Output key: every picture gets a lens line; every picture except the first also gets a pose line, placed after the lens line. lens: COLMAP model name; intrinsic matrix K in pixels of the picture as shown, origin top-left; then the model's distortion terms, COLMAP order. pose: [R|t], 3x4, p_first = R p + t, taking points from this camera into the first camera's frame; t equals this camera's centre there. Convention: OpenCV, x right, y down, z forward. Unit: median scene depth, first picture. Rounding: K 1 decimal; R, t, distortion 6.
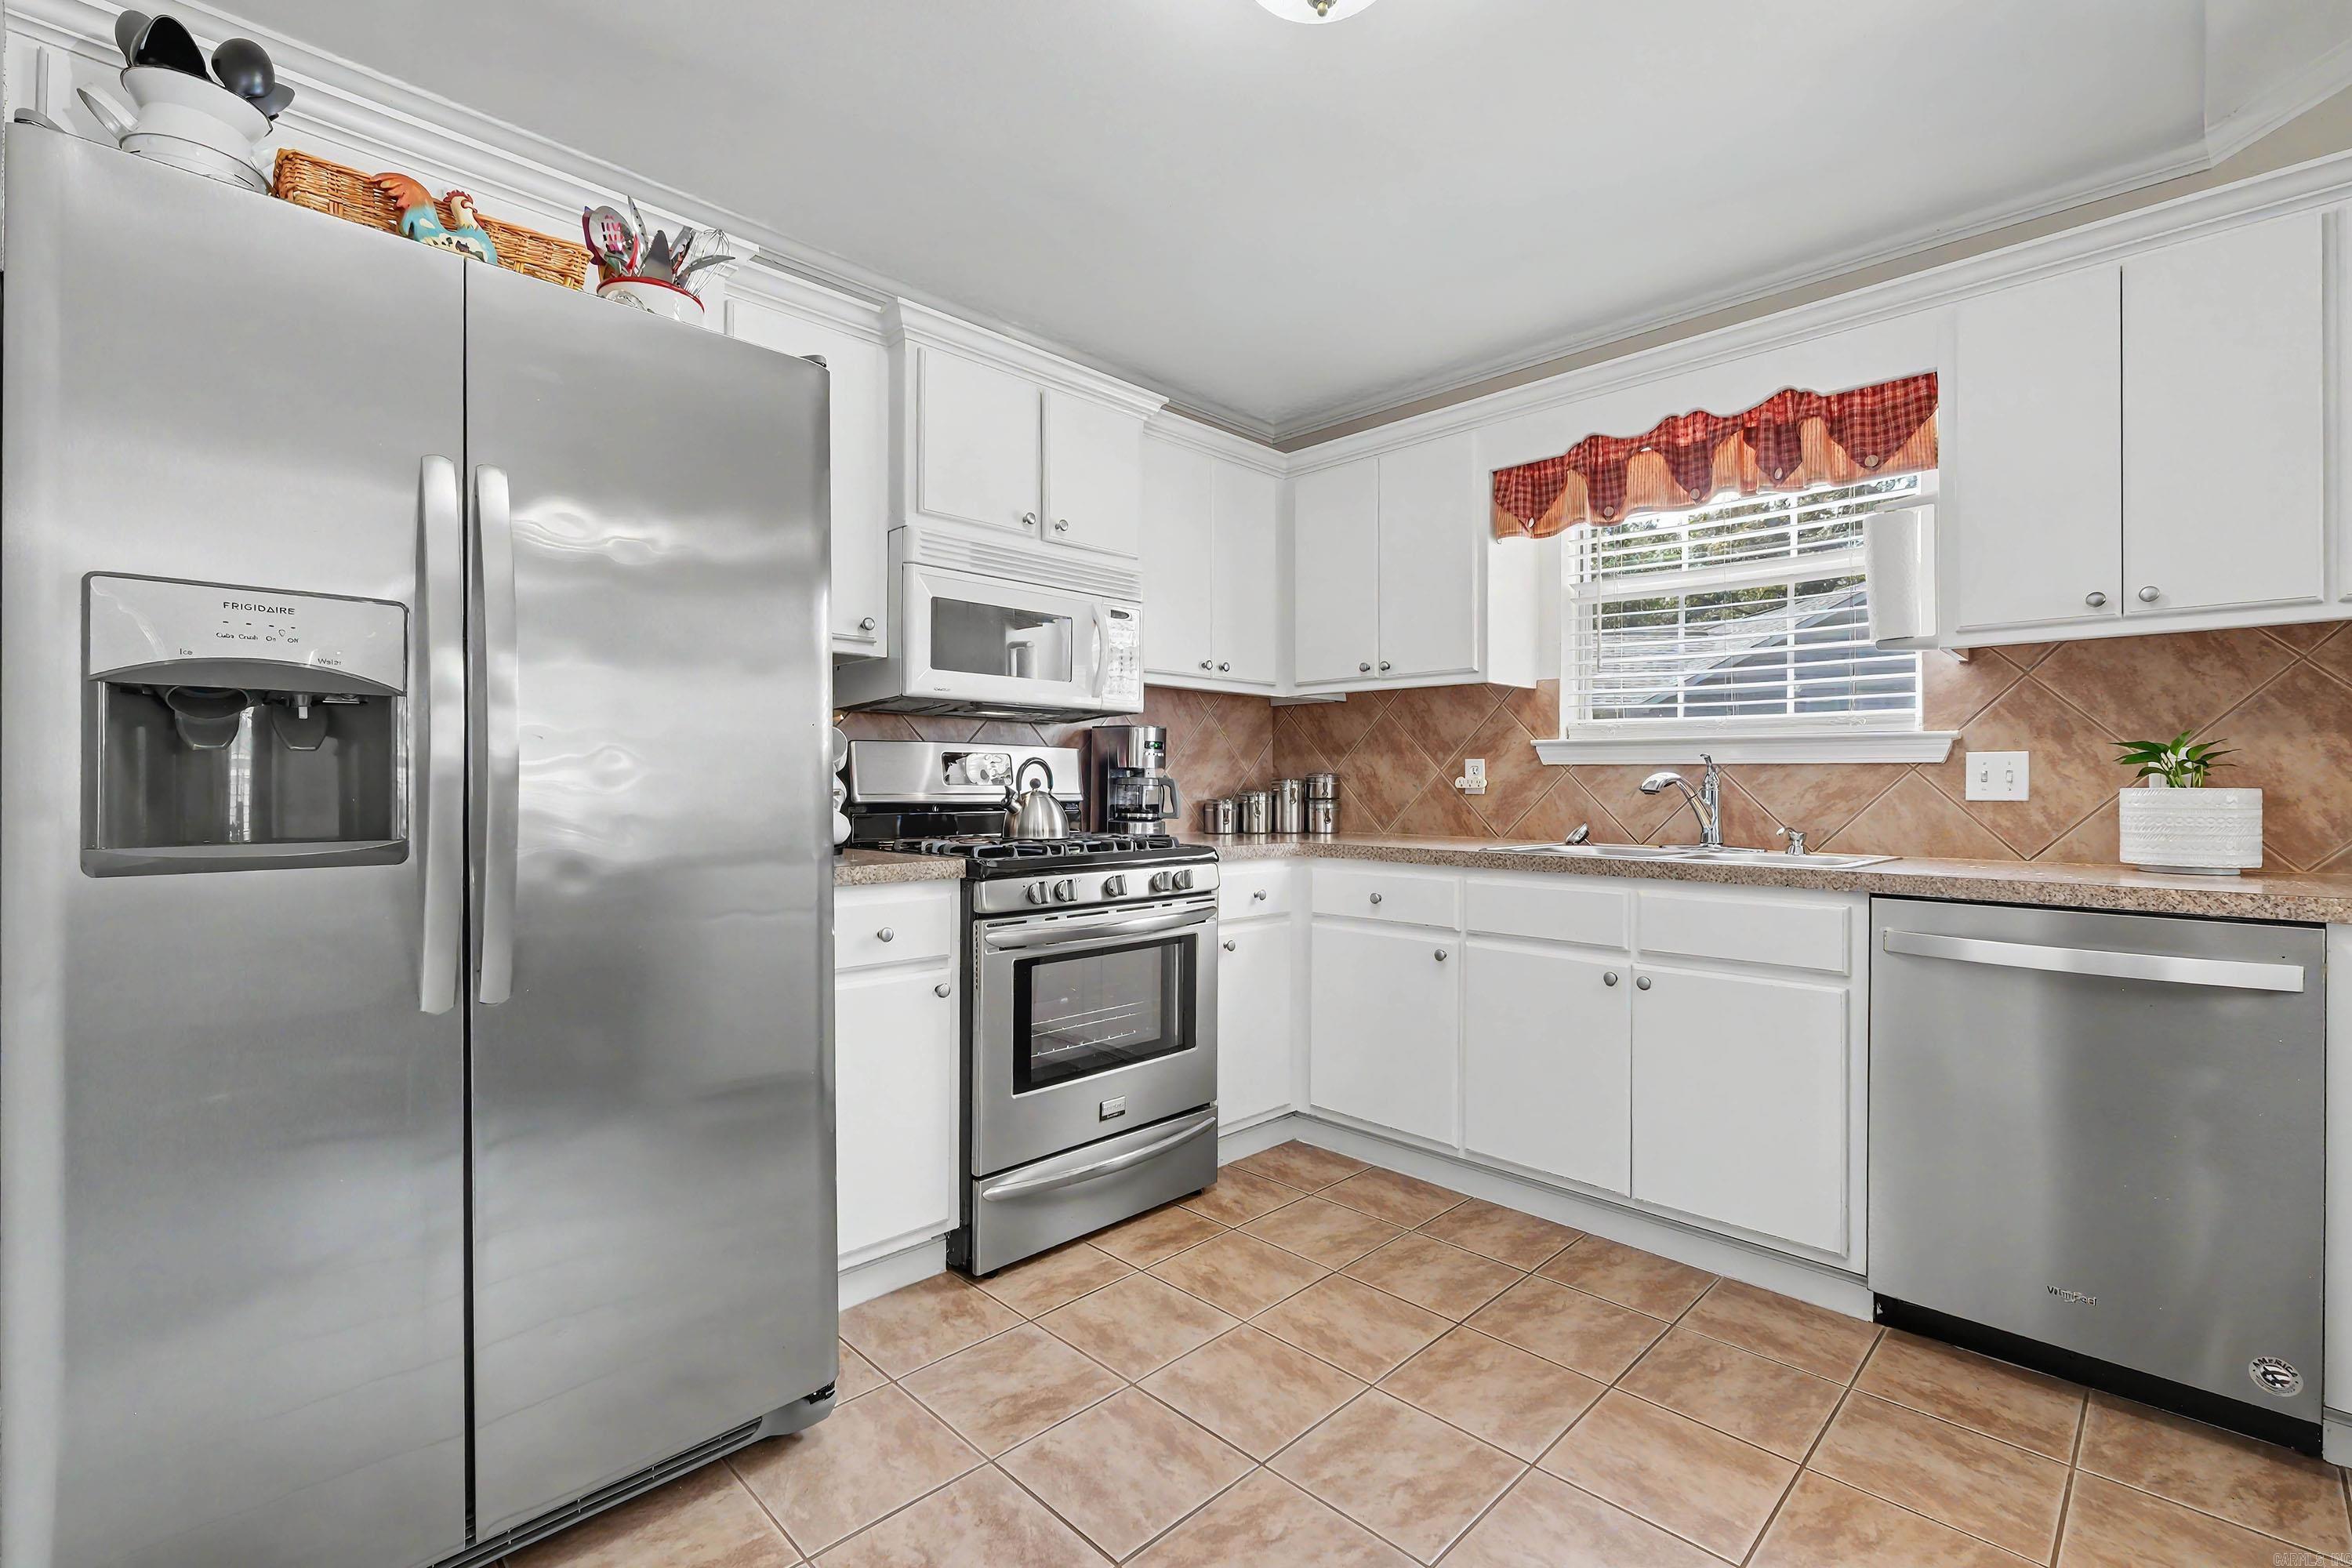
lens RADIAL K [[1029.6, 0, 1168.6], [0, 1029.6, 784.6], [0, 0, 1]] dist [-0.003641, -0.000525]
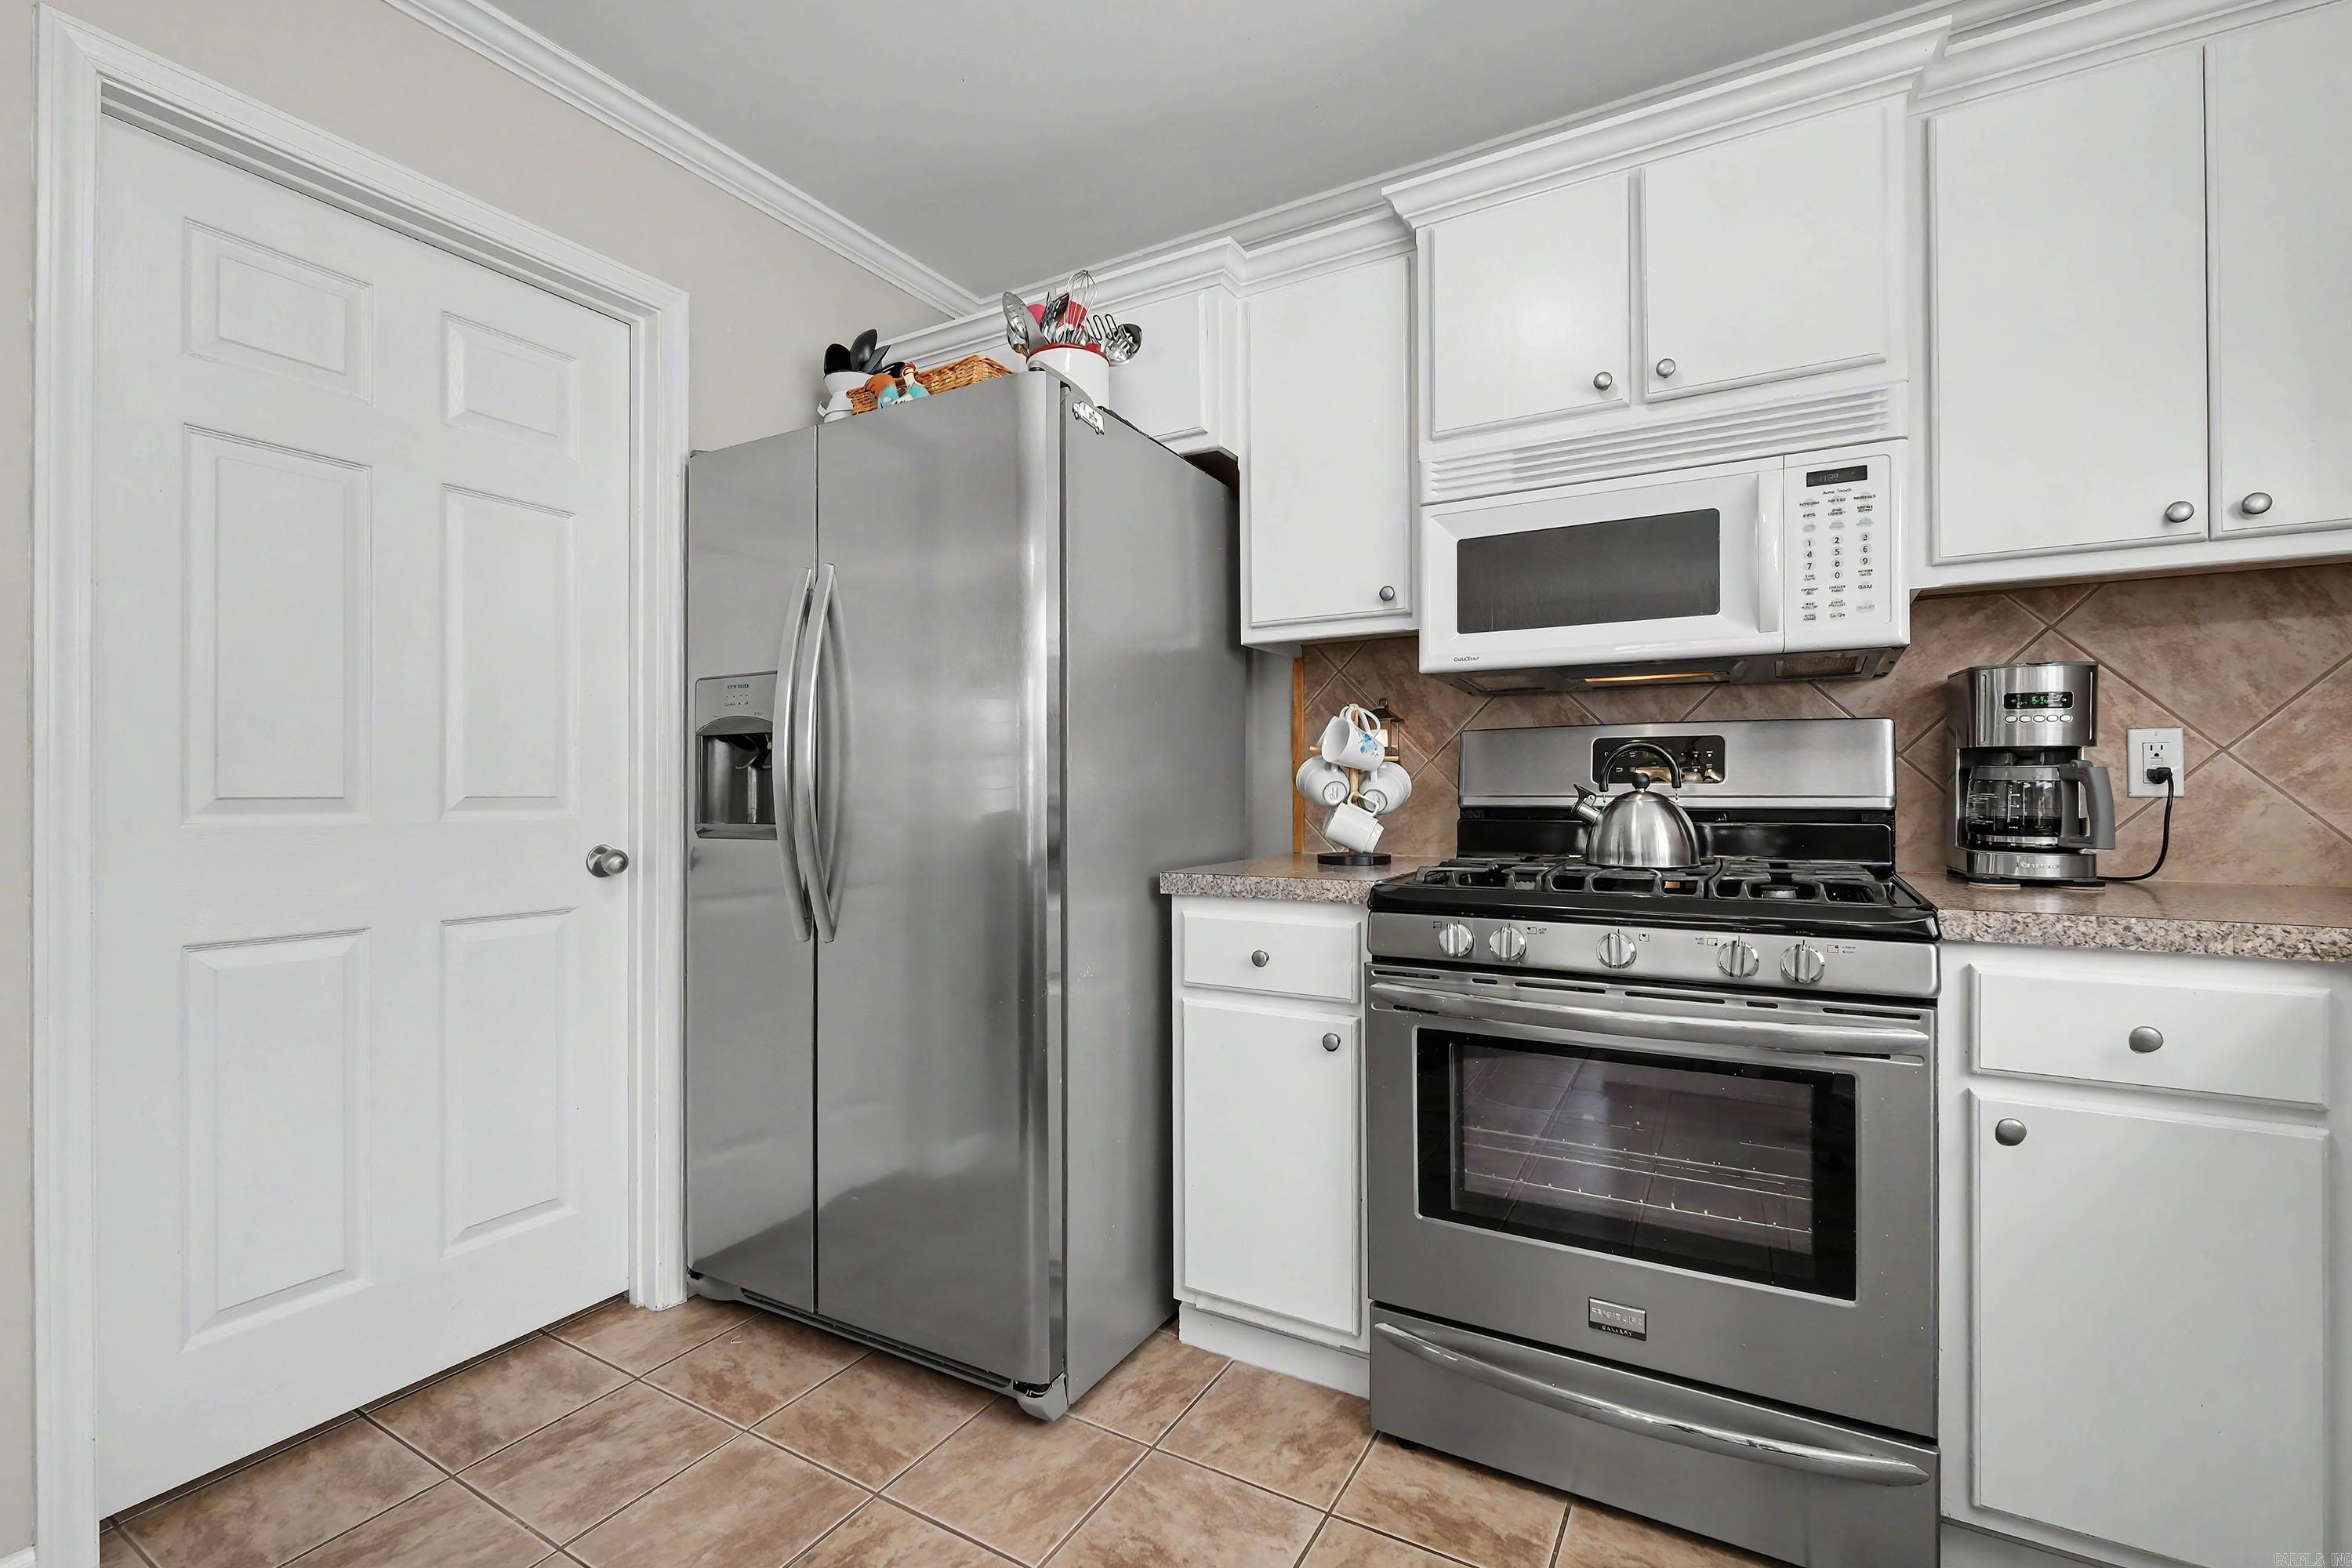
lens RADIAL K [[1029.6, 0, 1167.7], [0, 1029.6, 786.7], [0, 0, 1]] dist [-0.003641, -0.000525]
pose [[0.261097, -0.003453, -0.965306, 0.468795], [0.008665, 0.999962, -0.001233, 0.001213], [0.965274, -0.008042, 0.261117, 0.602097]]
